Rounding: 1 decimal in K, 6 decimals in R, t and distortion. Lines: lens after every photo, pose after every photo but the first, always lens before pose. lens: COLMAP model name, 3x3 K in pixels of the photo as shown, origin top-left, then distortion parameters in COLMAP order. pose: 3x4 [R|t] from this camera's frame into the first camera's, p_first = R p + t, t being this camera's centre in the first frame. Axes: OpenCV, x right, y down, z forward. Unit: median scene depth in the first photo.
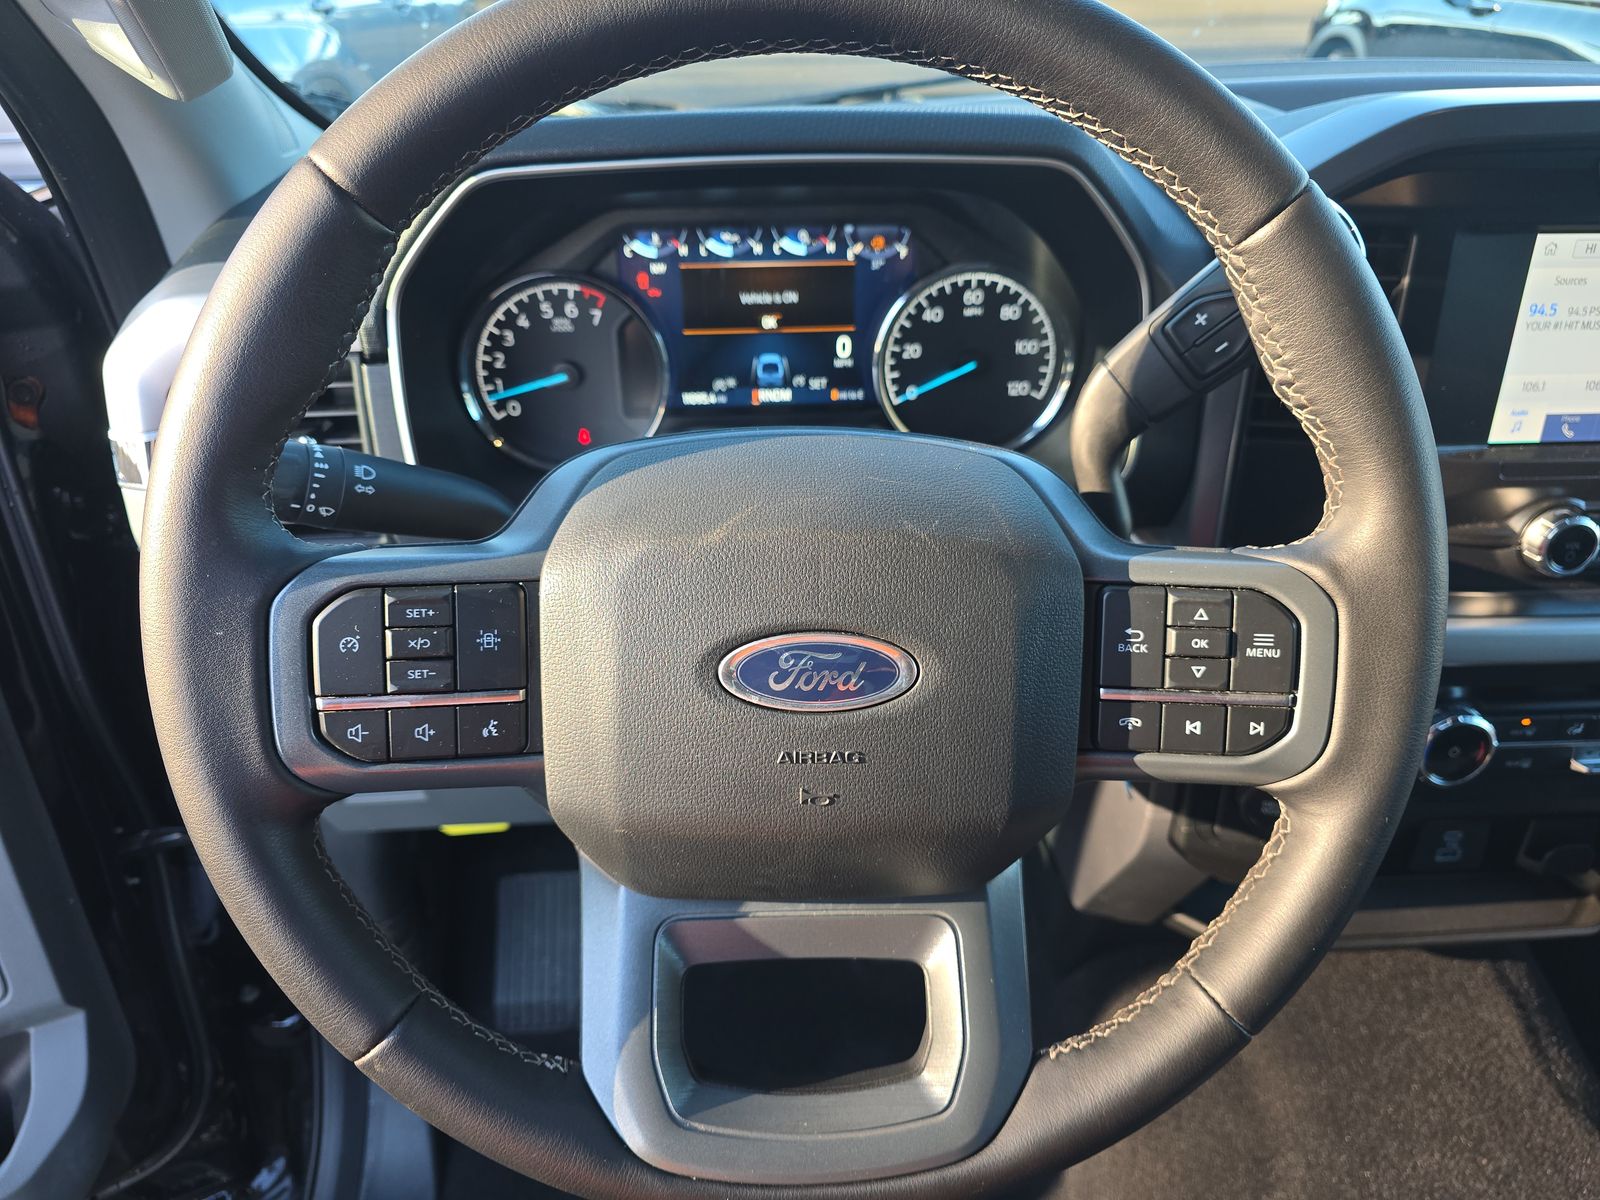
lens RADIAL K [[1079.7, 0, 801.9], [0, 1079.7, 602.4], [0, 0, 1]] dist [0.017133, -0.029638]
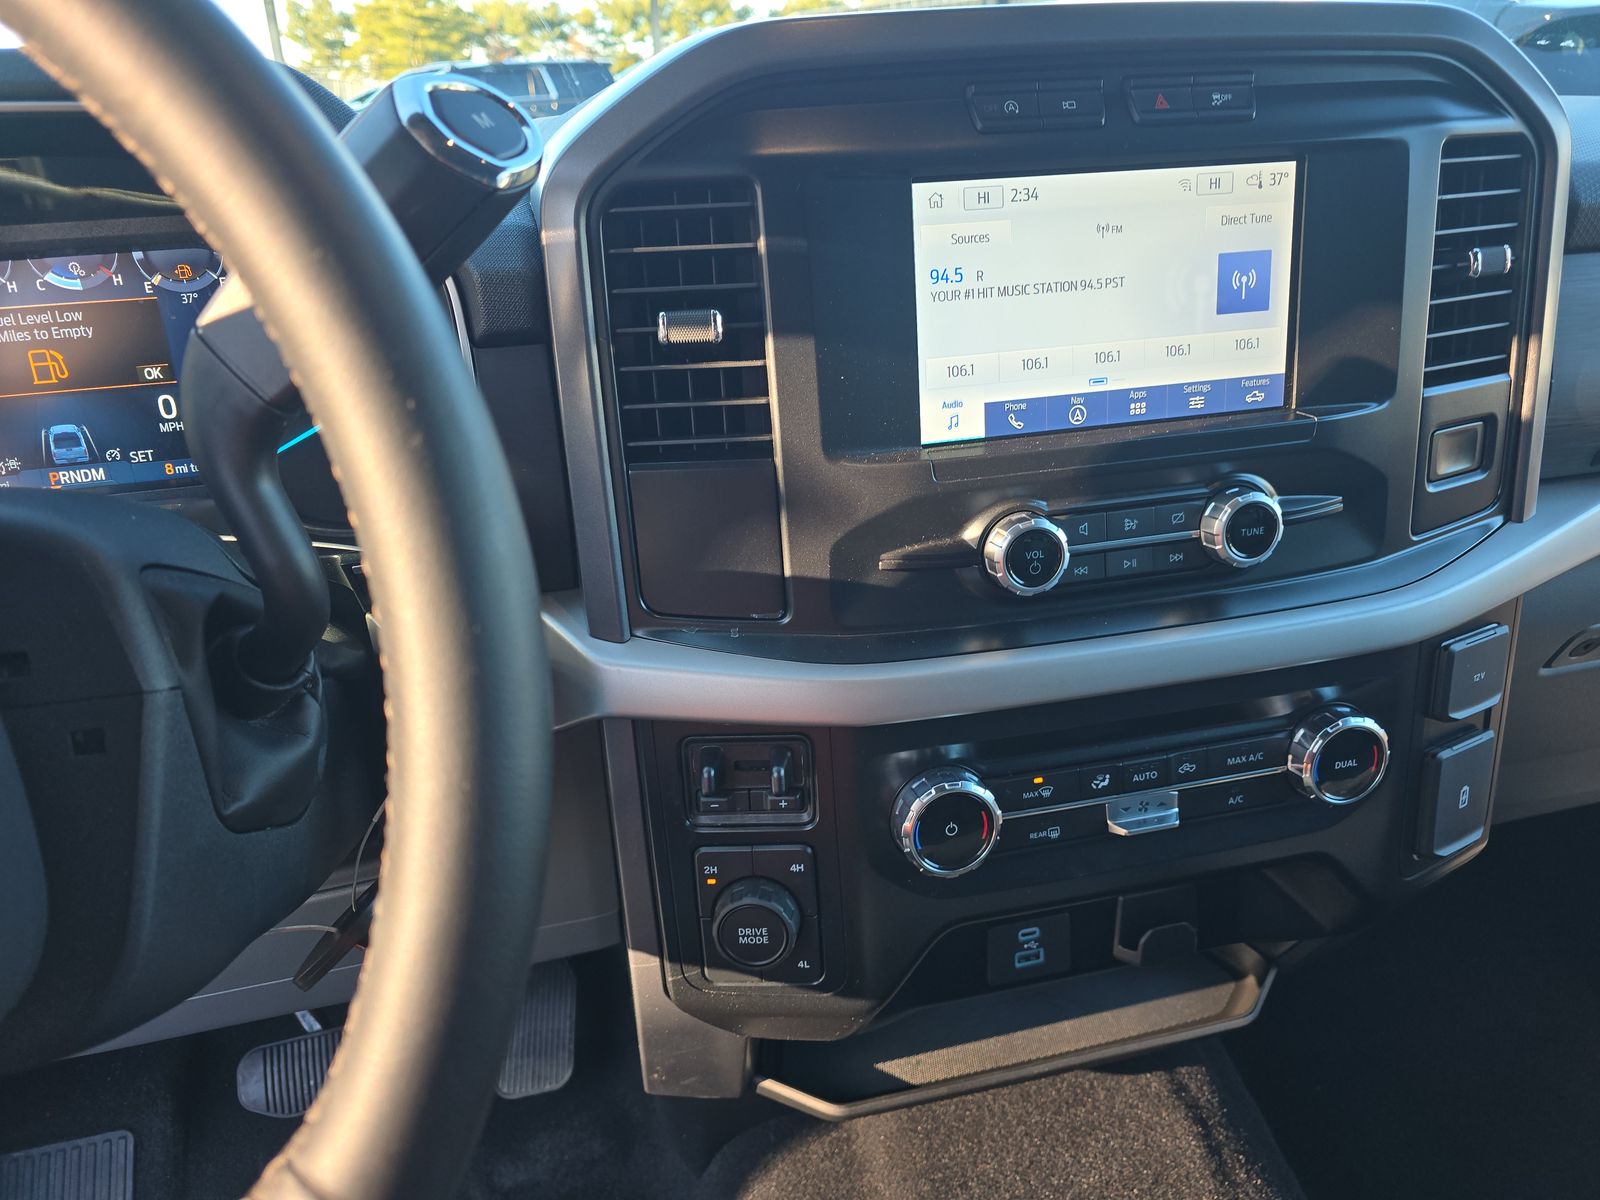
lens RADIAL K [[1079.7, 0, 801.1], [0, 1079.7, 600.8], [0, 0, 1]] dist [0.017133, -0.029638]
pose [[0.983921, -0.101823, 0.146735, 0.371139], [0.120539, 0.984824, -0.124871, 0.054655], [-0.131793, 0.140551, 0.981262, 0.205734]]
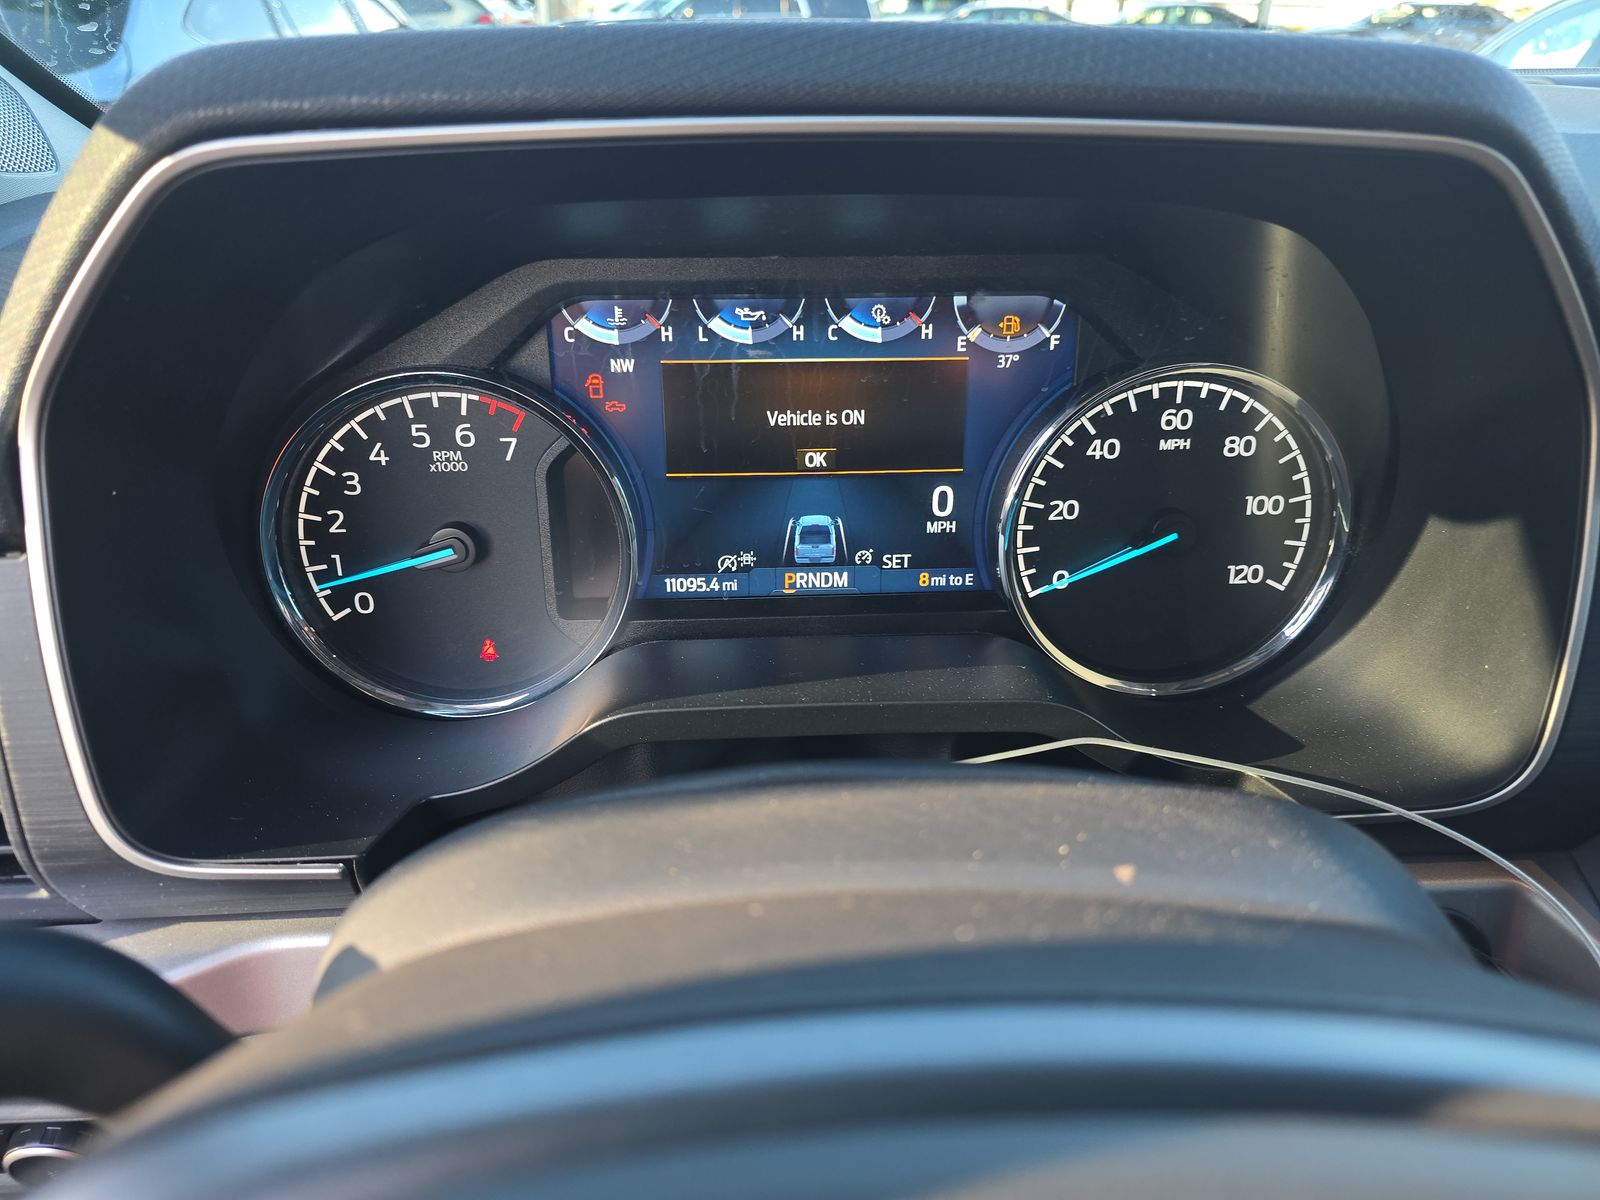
lens RADIAL K [[1079.7, 0, 793.6], [0, 1079.7, 601.3], [0, 0, 1]] dist [0.017133, -0.029638]
pose [[0.998749, 0.019927, -0.045852, -0.014169], [-0.023405, 0.996787, -0.076601, -0.141942], [0.044178, 0.077578, 0.996007, 0.442824]]
